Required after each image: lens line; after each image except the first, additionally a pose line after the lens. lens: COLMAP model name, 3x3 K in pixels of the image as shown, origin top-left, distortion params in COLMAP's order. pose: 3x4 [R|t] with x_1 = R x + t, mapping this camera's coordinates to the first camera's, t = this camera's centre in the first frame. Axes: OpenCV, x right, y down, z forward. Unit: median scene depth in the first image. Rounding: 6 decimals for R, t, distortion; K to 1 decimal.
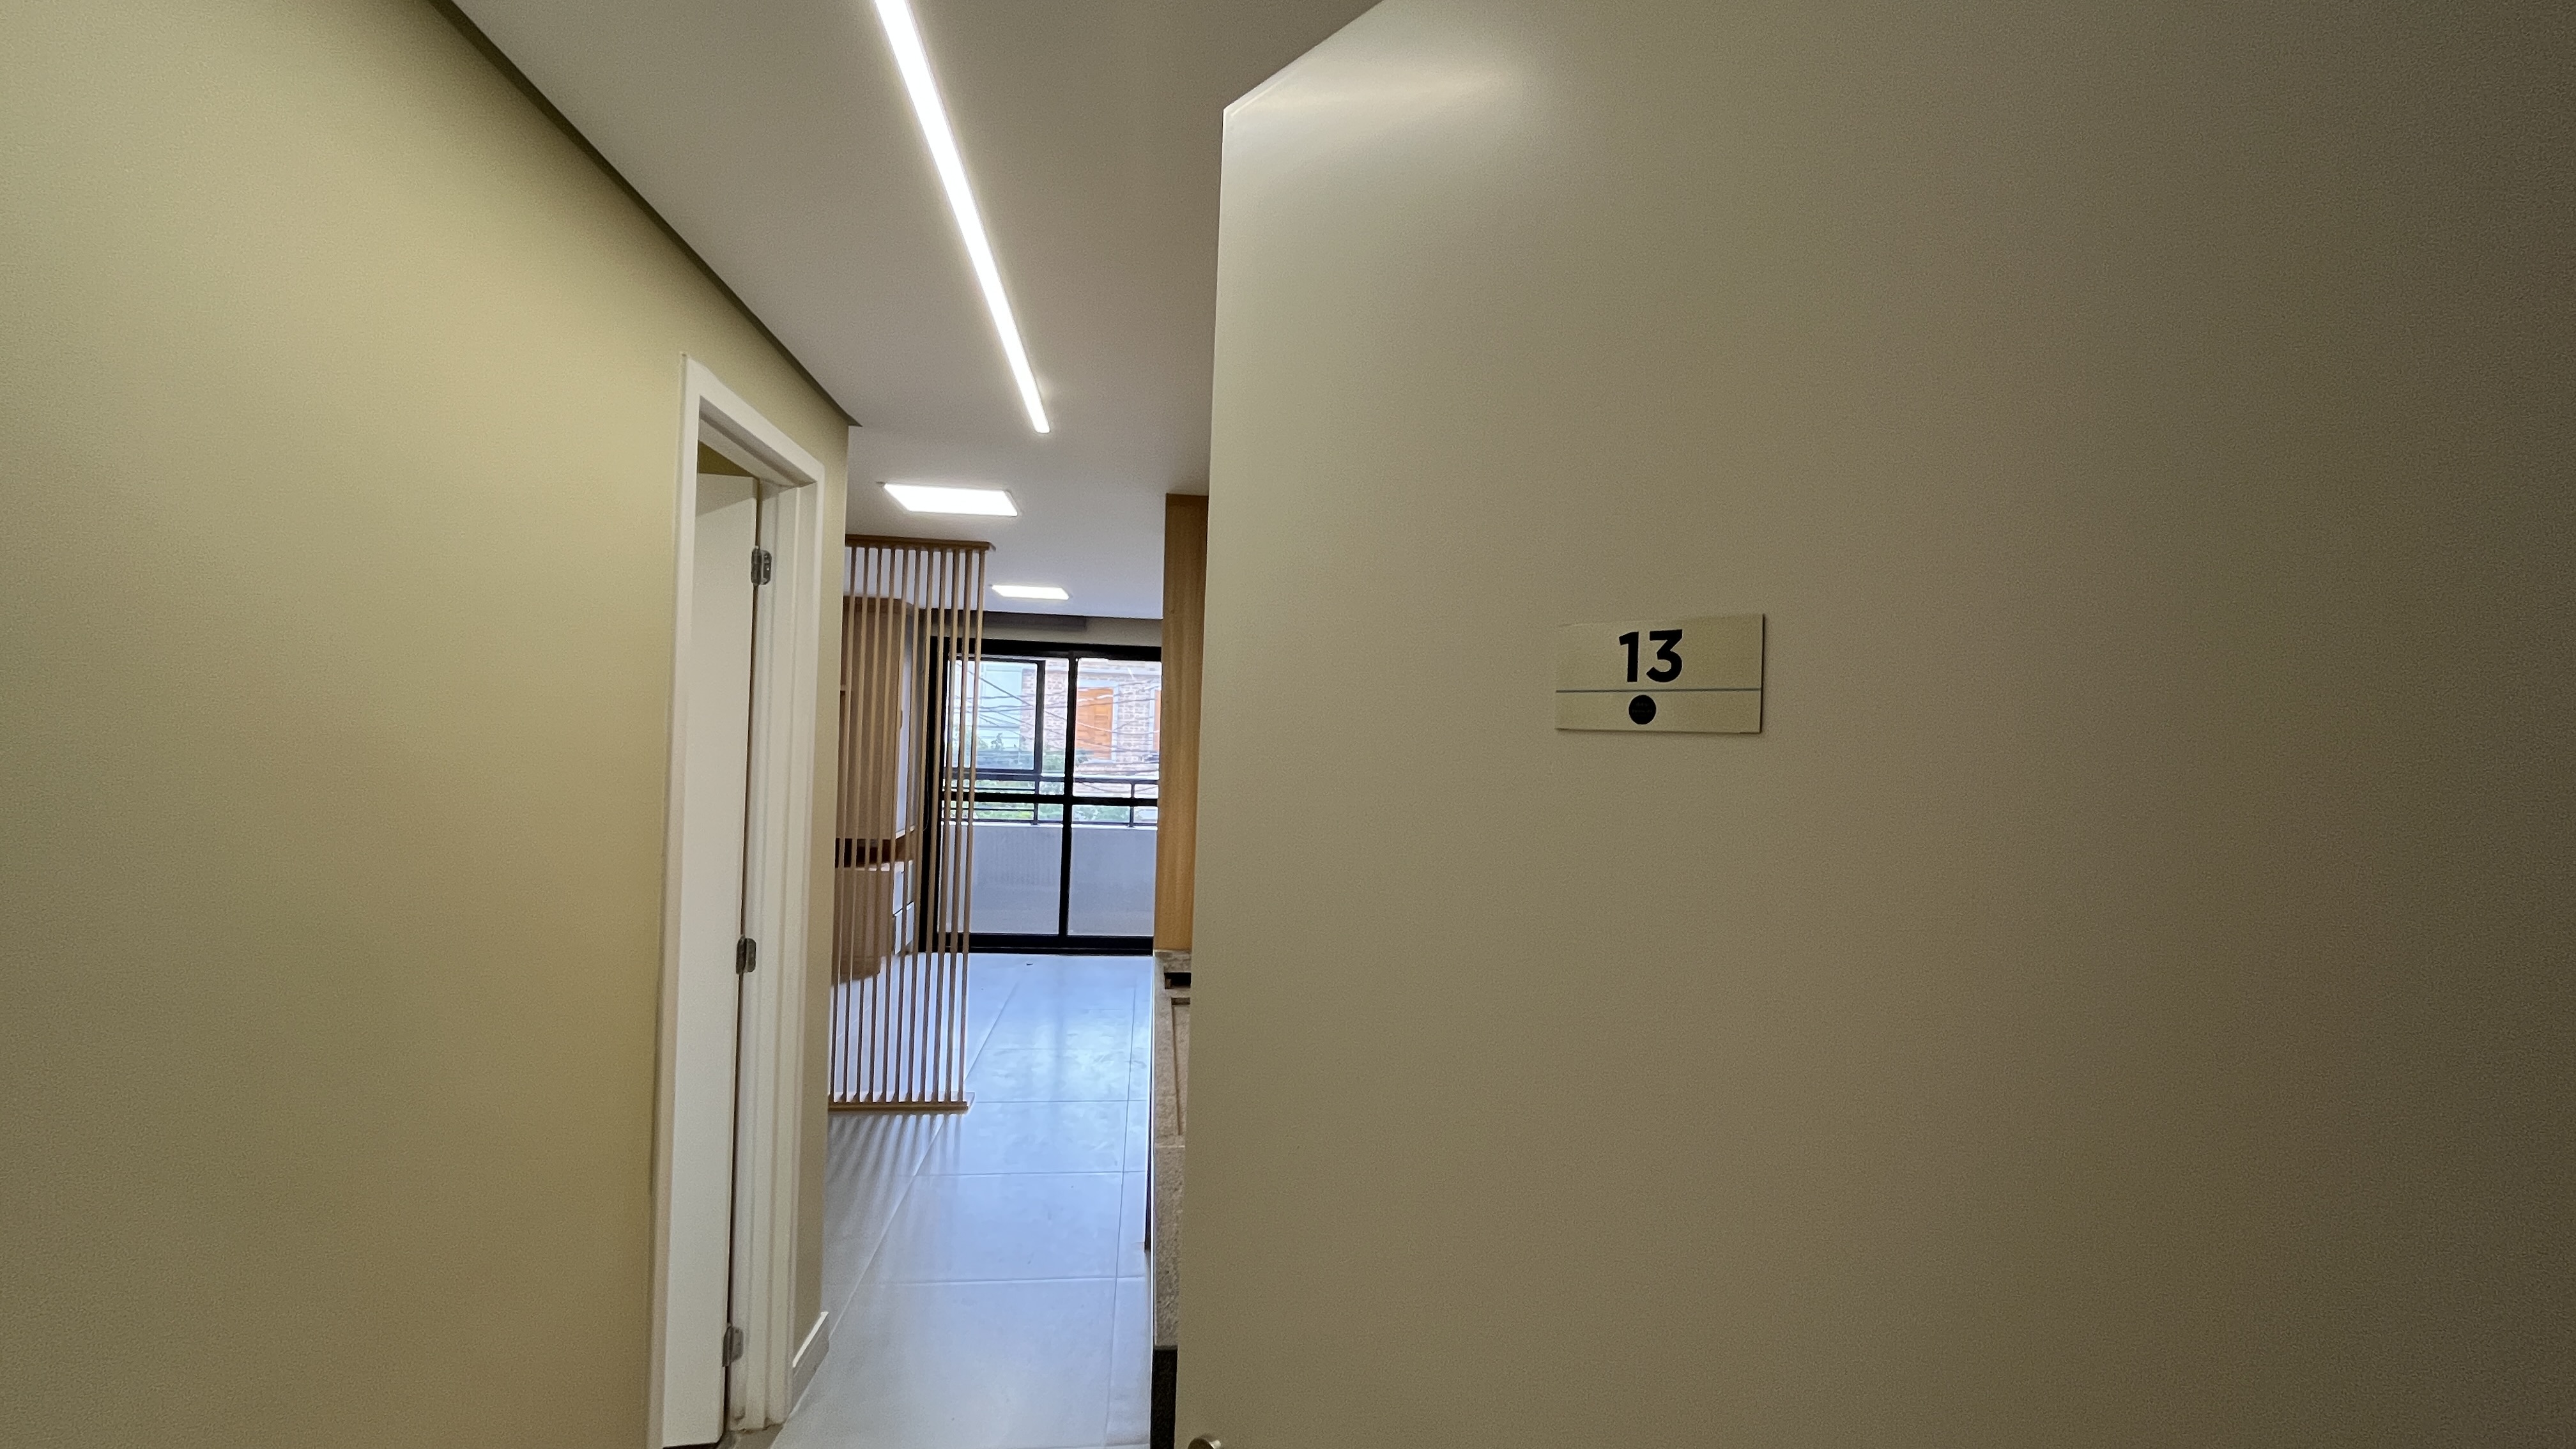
lens RADIAL K [[1052.9, 0, 1286.1], [0, 1052.9, 722.3], [0, 0, 1]] dist [-0.001875, 0.000037]
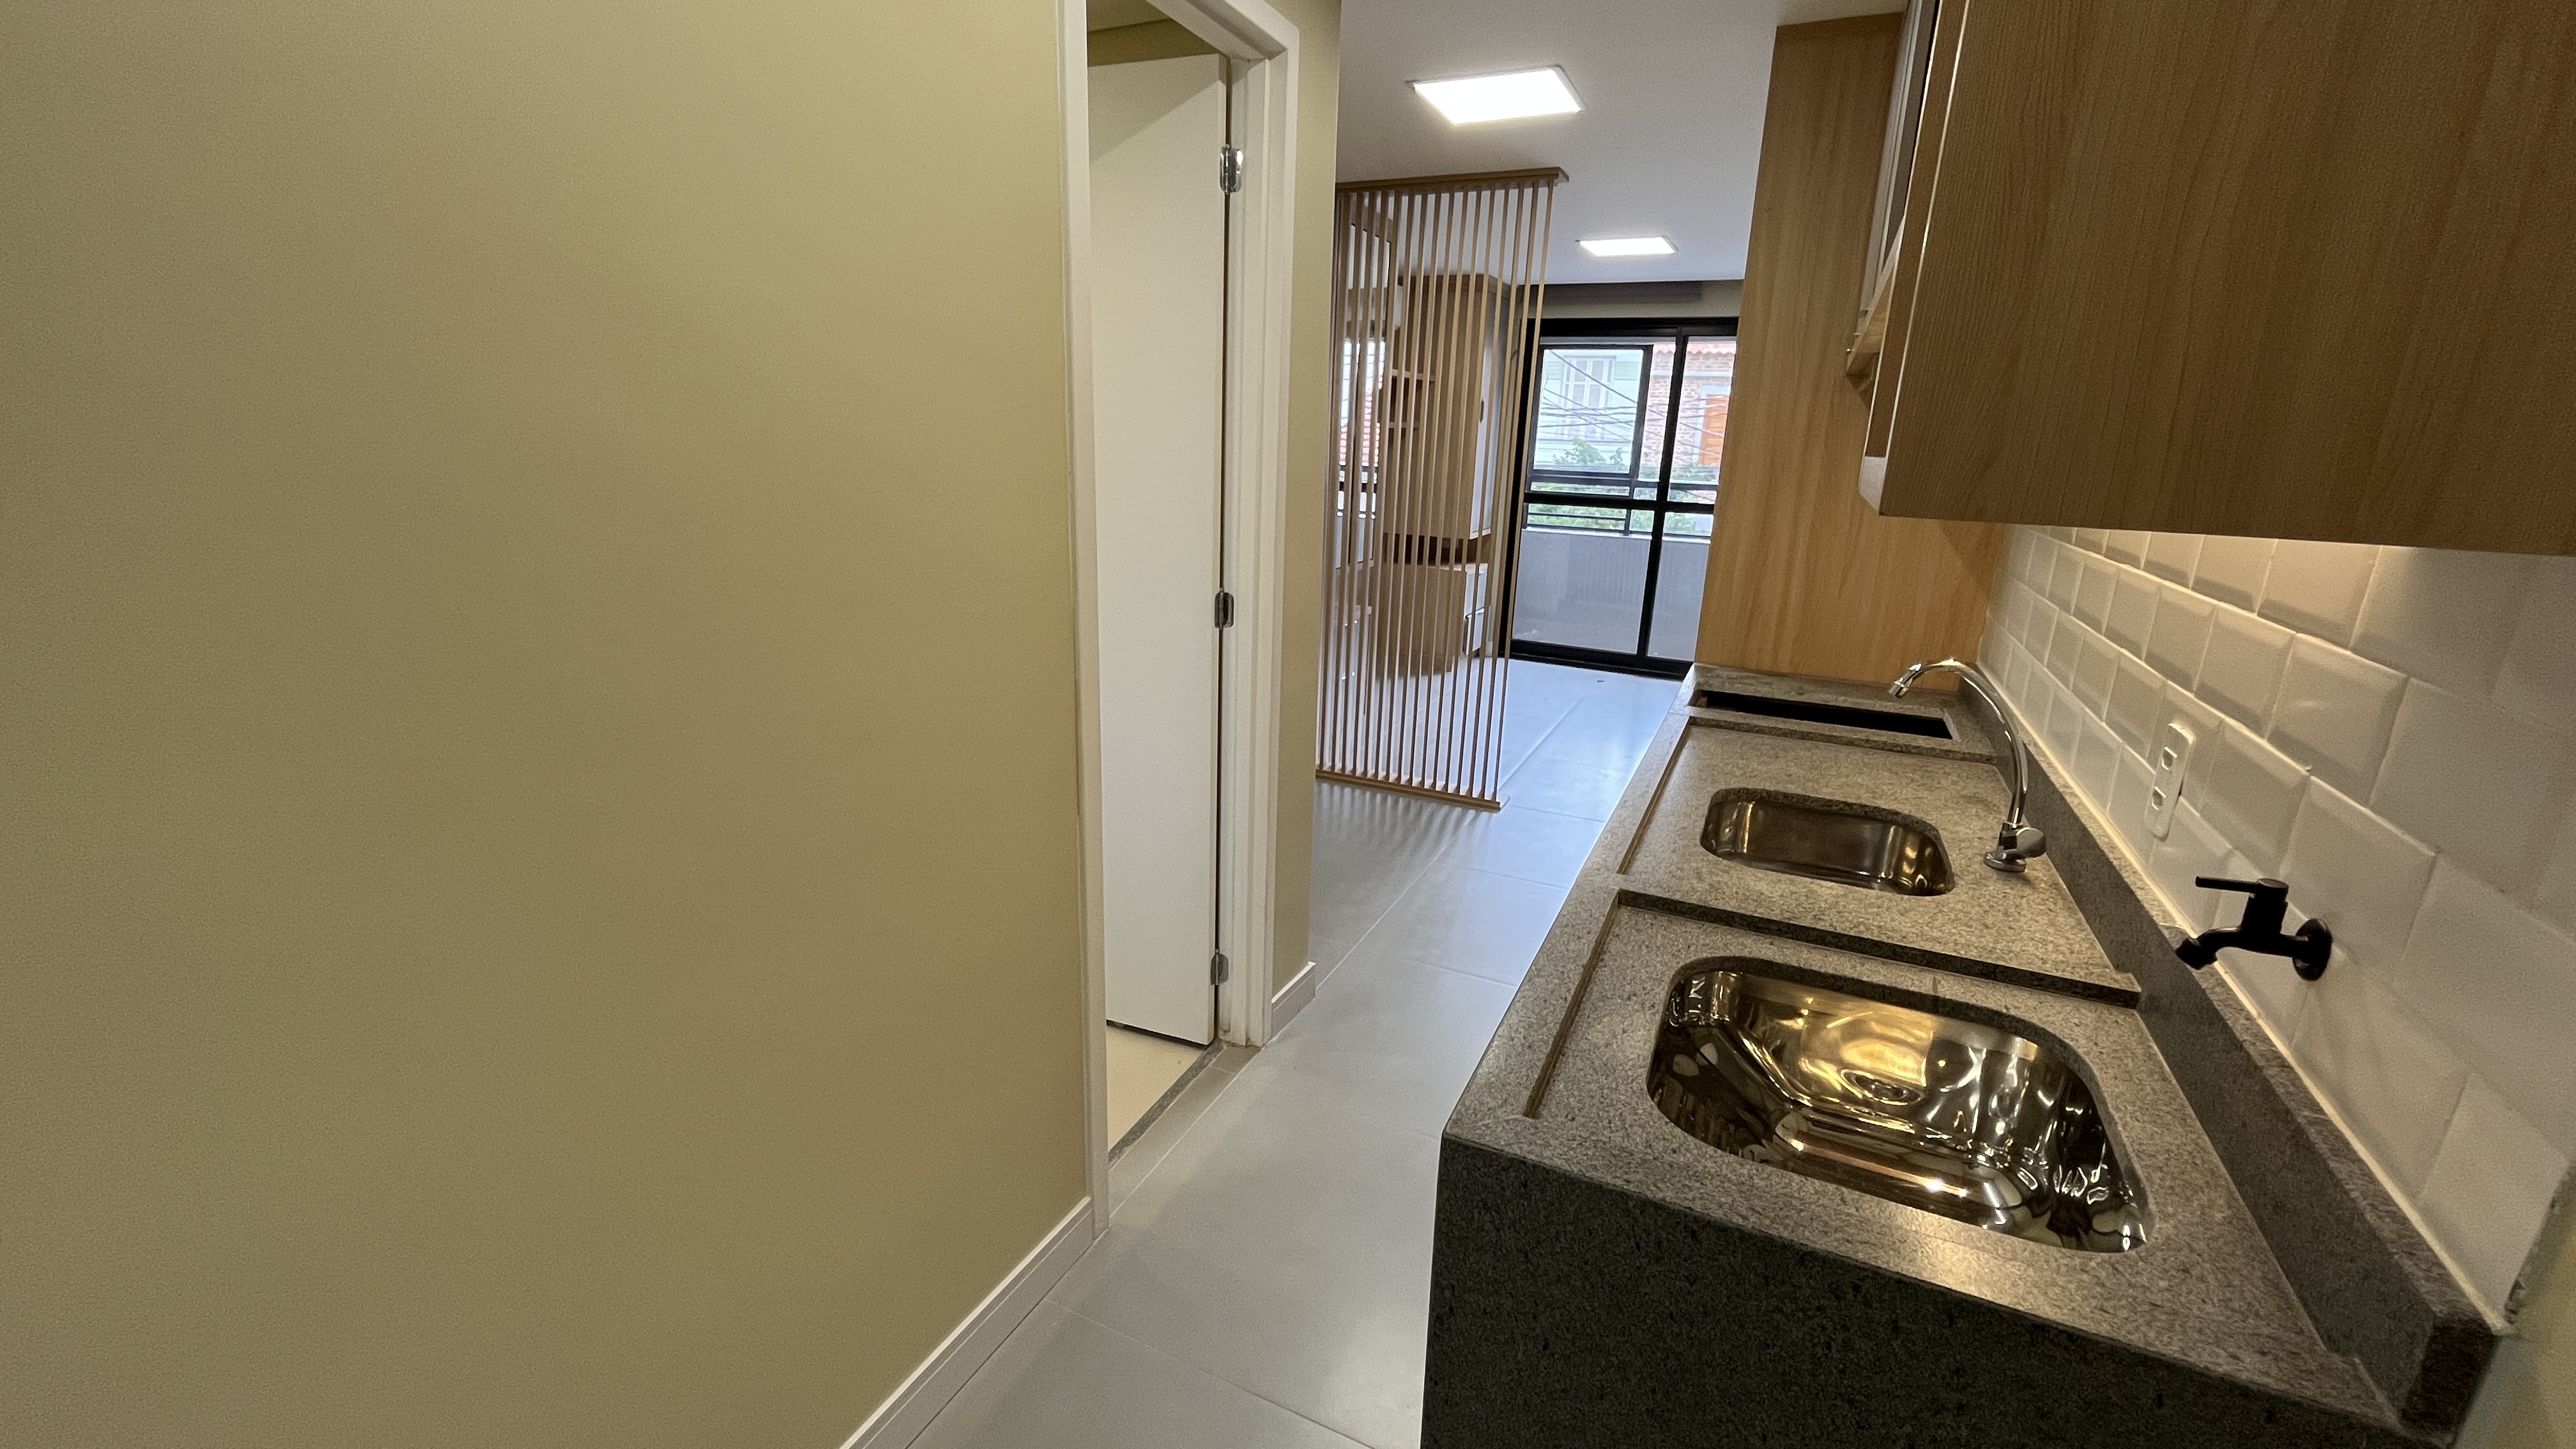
lens RADIAL K [[1052.9, 0, 1286.1], [0, 1052.9, 722.3], [0, 0, 1]] dist [-0.001875, 0.000037]
pose [[0.839147, 0.135900, -0.526653, 0.022854], [0.002260, 0.967402, 0.253235, 0.027430], [0.543900, -0.213692, 0.811485, 0.078150]]
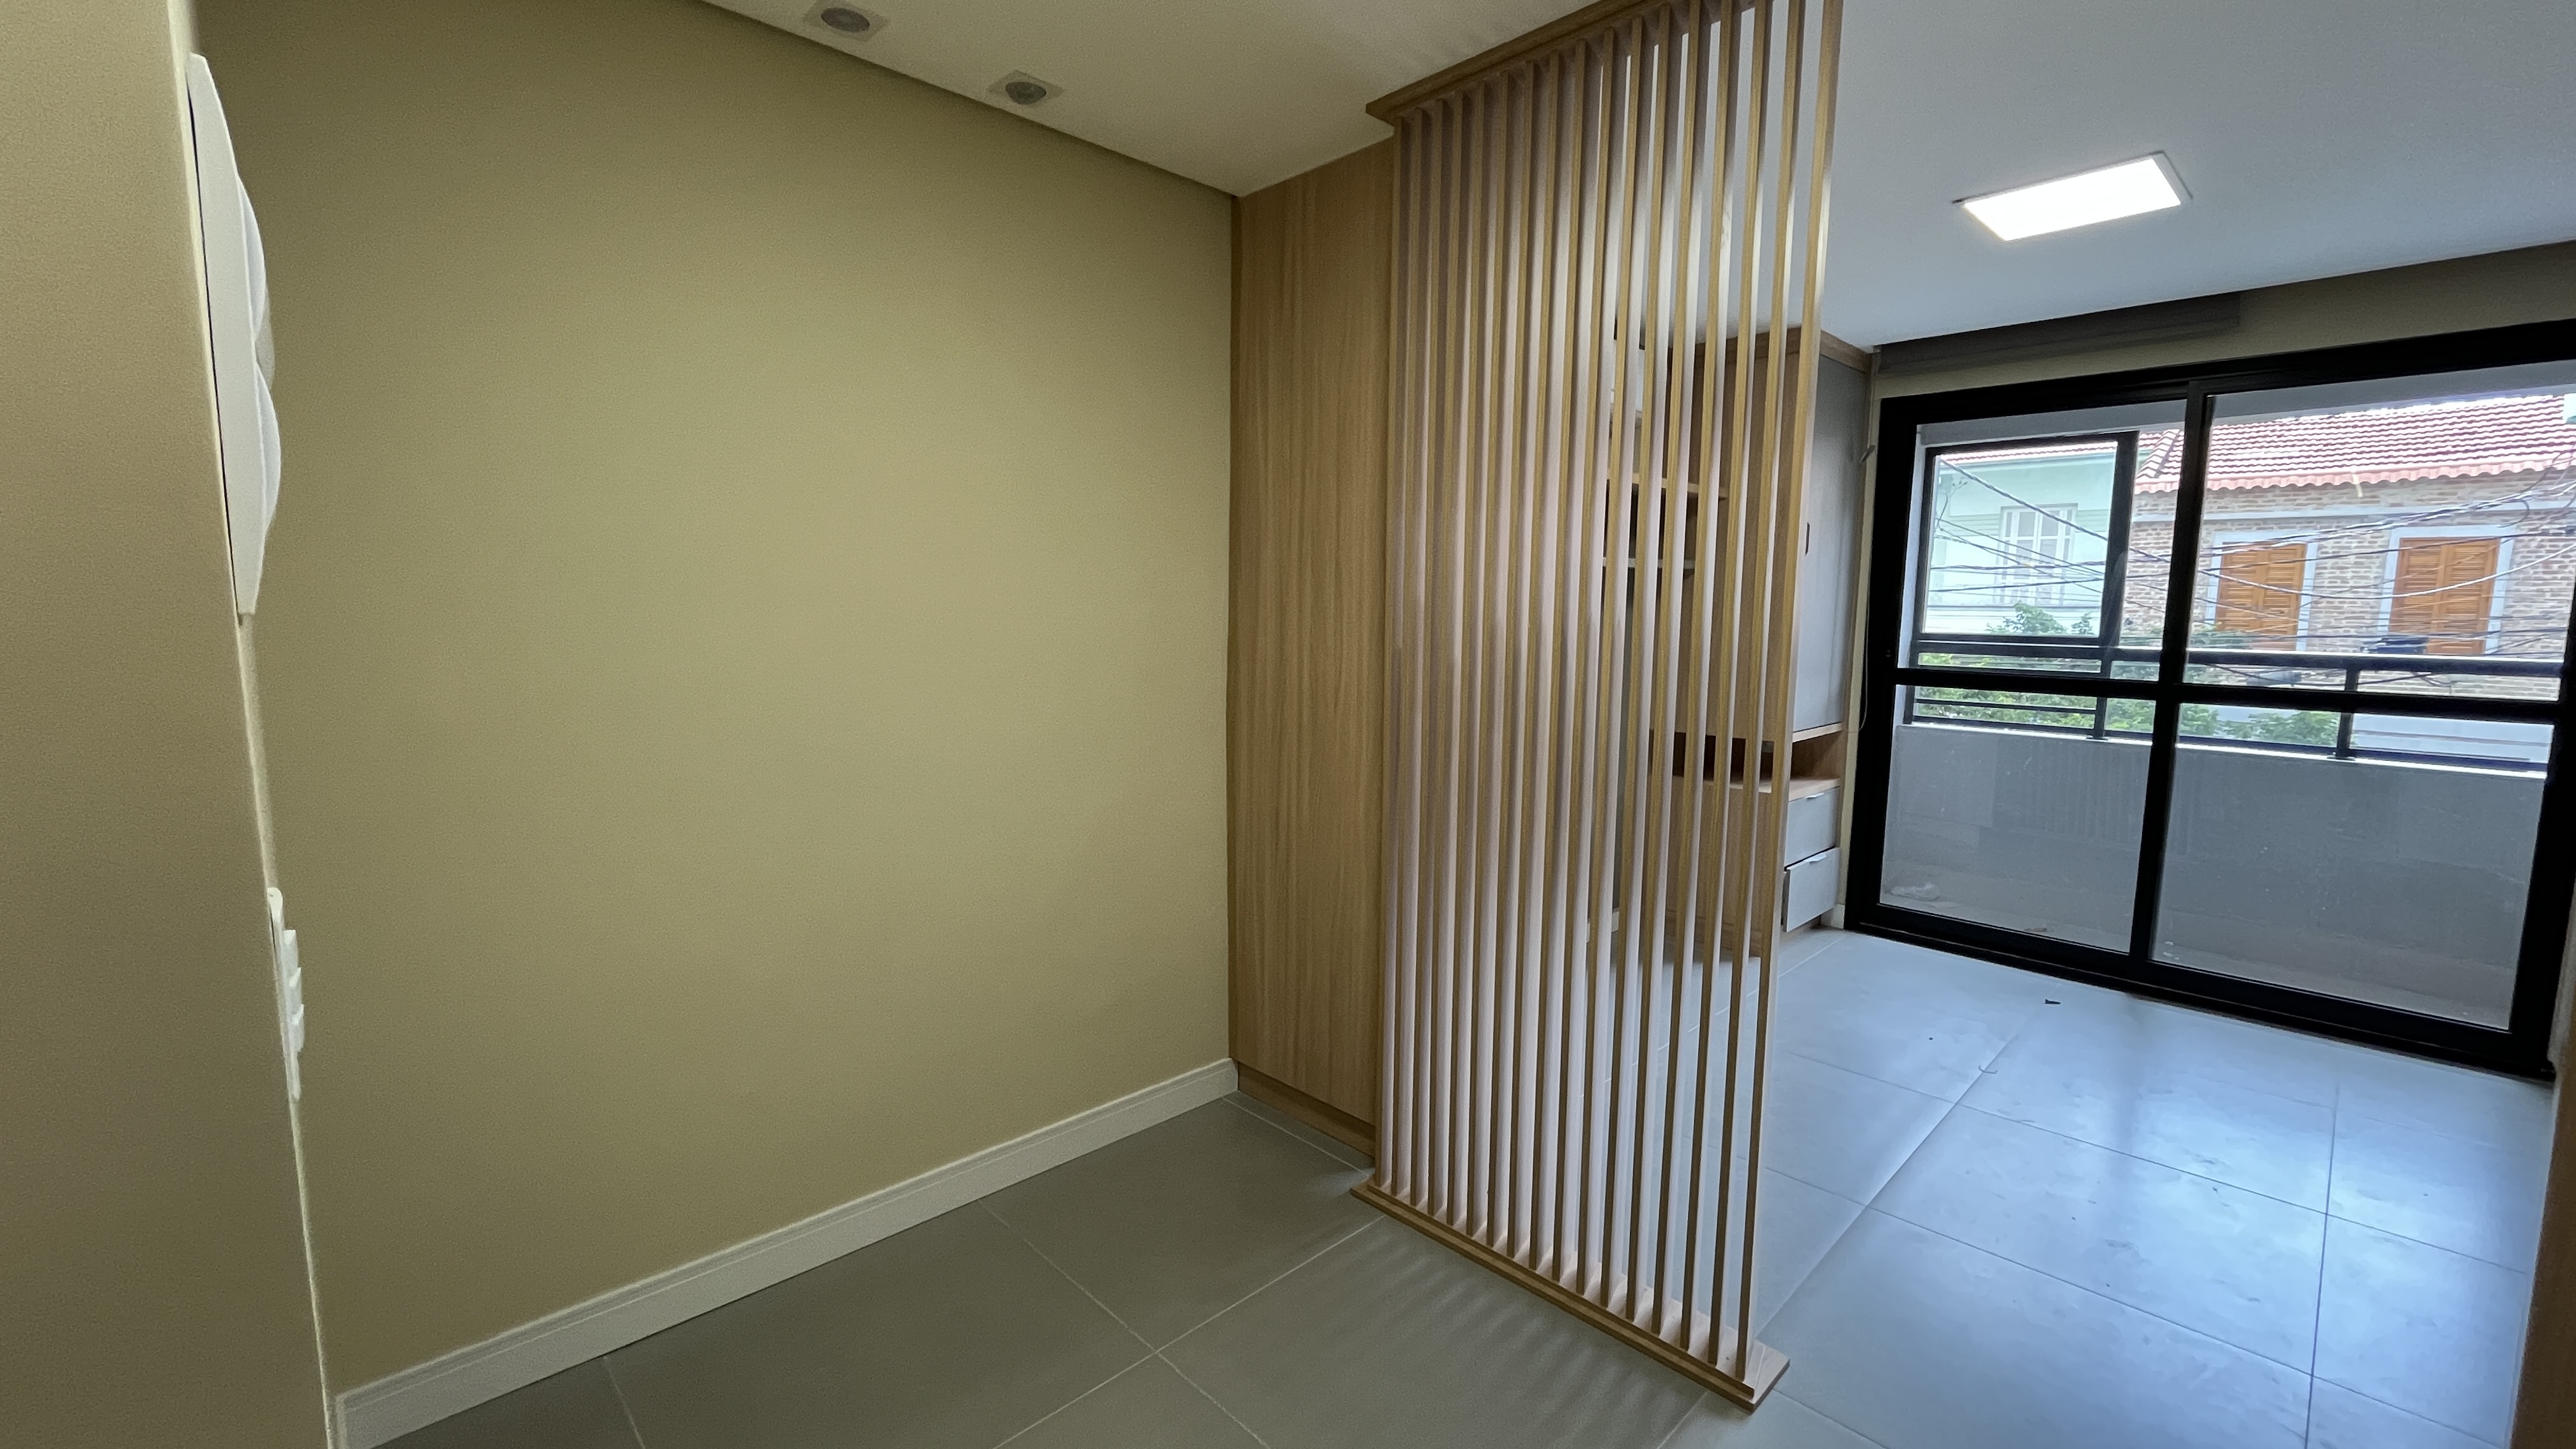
lens RADIAL K [[1052.9, 0, 1286.1], [0, 1052.9, 722.3], [0, 0, 1]] dist [-0.001875, 0.000037]
pose [[0.599420, 0.061170, -0.798094, -0.068738], [0.016019, 0.995959, 0.088366, 0.041928], [0.800275, -0.065752, 0.596018, 0.422015]]
